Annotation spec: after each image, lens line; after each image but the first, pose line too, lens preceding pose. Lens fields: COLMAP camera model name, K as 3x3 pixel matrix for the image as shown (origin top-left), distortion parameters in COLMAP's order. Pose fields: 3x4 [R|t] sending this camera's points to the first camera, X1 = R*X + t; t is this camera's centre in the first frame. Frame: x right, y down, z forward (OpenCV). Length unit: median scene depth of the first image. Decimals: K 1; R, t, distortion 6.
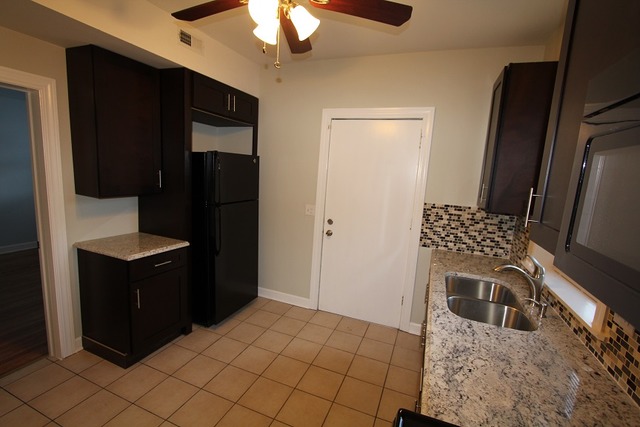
lens RADIAL K [[293.2, 0, 320.2], [0, 293.2, 214.5], [0, 0, 1]] dist [-0.000109, 0.000050]
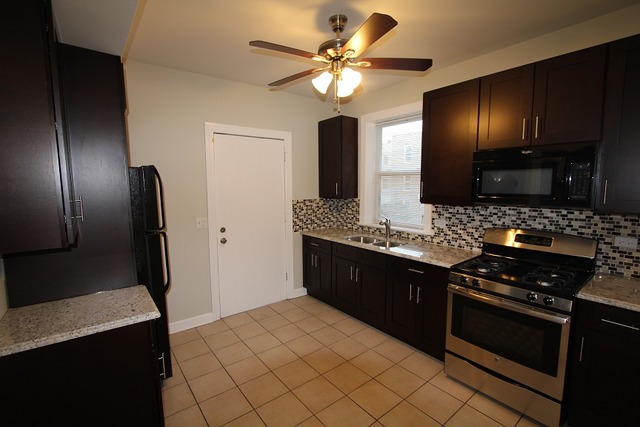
lens RADIAL K [[293.2, 0, 321.1], [0, 293.2, 215.1], [0, 0, 1]] dist [-0.000109, 0.000050]
pose [[0.501196, -0.159800, 0.850450, -0.763919], [0.162270, 0.982722, 0.089024, -0.072367], [-0.849983, 0.093384, 0.518468, 0.176526]]
